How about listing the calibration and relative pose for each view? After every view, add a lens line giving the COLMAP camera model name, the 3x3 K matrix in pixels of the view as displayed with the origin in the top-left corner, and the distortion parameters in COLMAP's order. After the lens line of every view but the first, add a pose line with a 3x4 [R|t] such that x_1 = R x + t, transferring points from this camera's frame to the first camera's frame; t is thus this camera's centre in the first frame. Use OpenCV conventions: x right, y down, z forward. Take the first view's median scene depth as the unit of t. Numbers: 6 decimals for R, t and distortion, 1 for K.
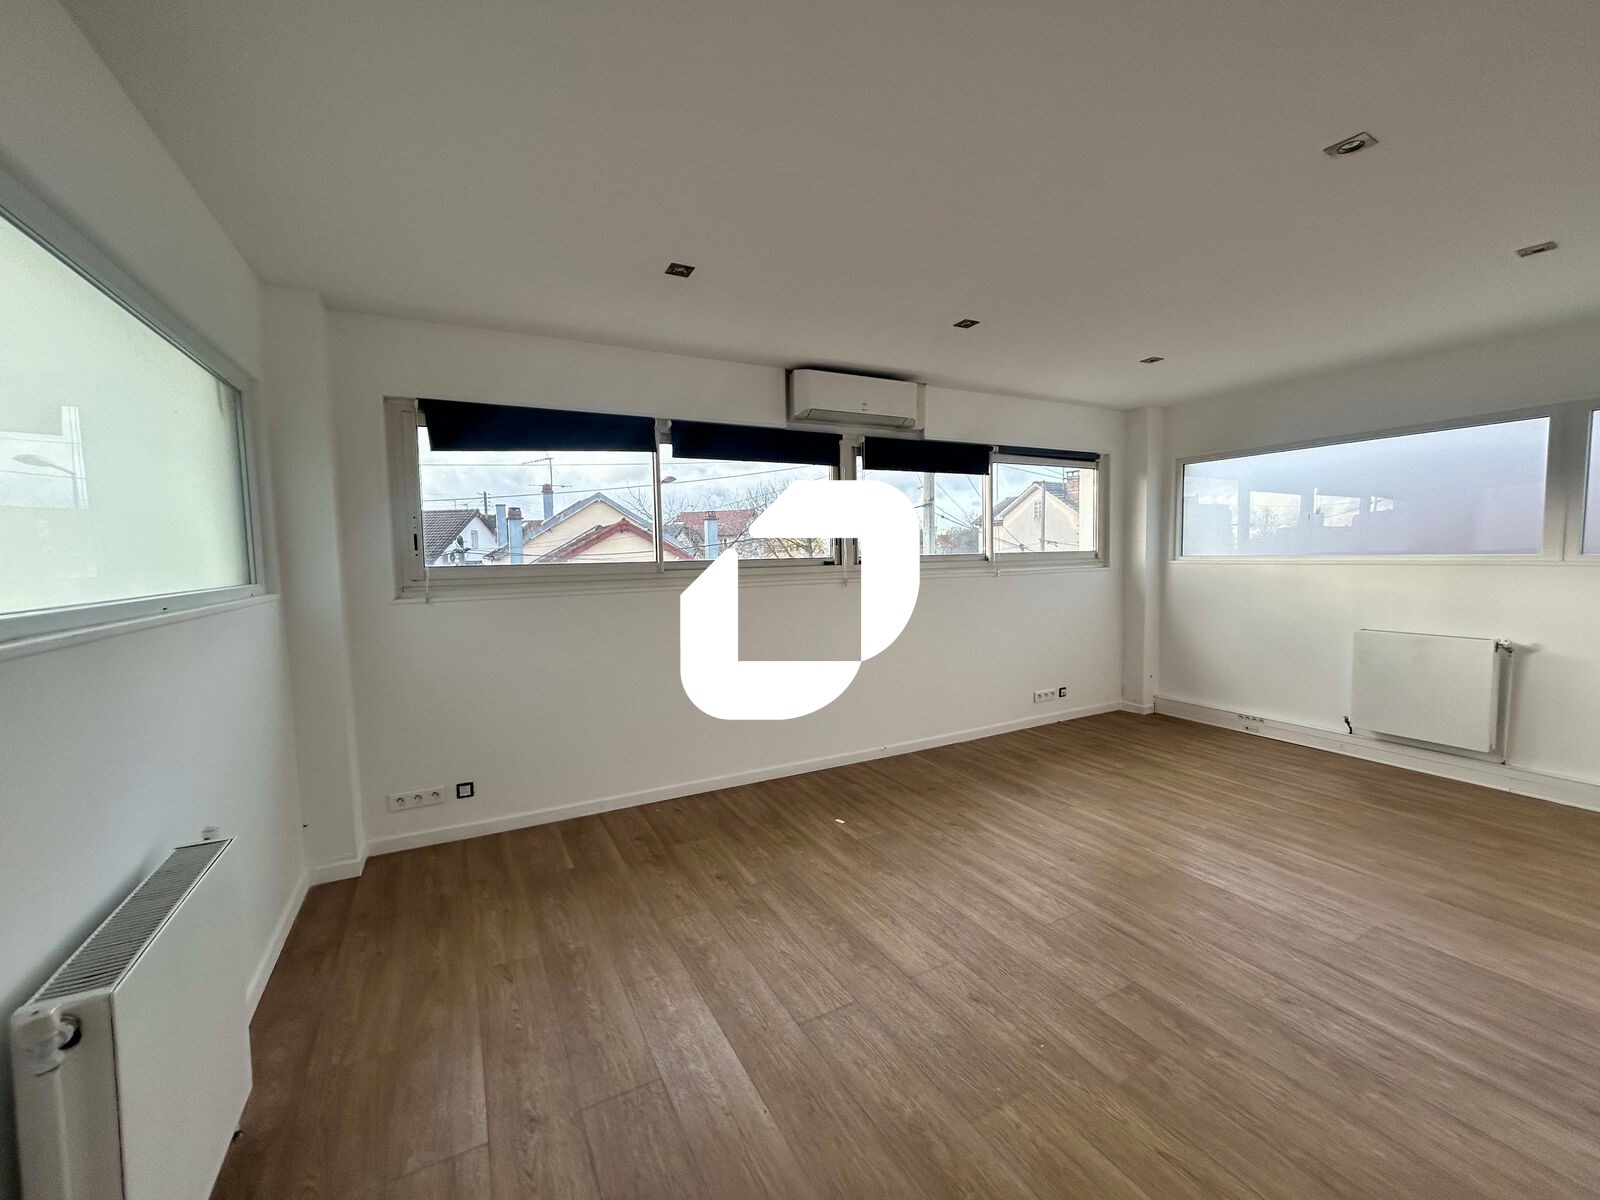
lens RADIAL K [[638.9, 0, 795.6], [0, 638.9, 598.2], [0, 0, 1]] dist [-0.000286, 0.000342]
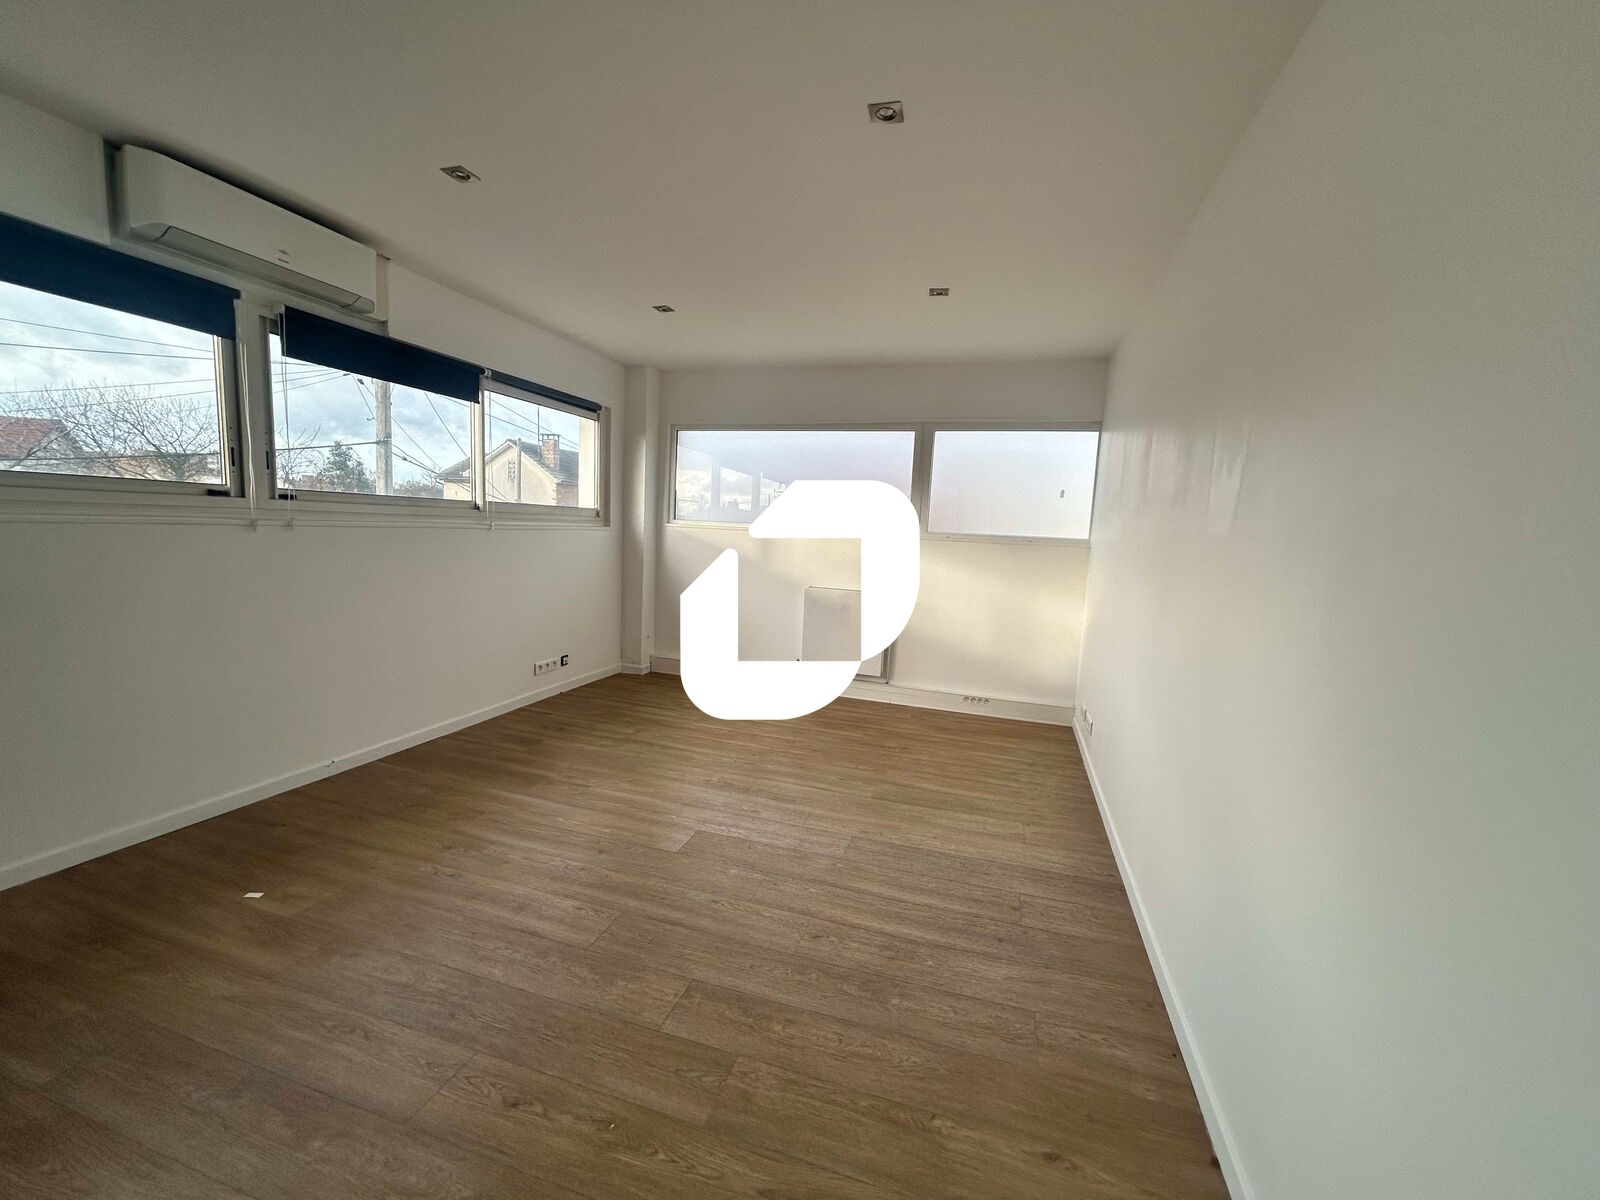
lens RADIAL K [[638.9, 0, 795.6], [0, 638.9, 598.2], [0, 0, 1]] dist [-0.000286, 0.000342]
pose [[0.706945, -0.025460, 0.706810, 0.008620], [-0.011848, 0.998785, 0.047827, 0.014963], [-0.707169, -0.042185, 0.705785, 0.187818]]
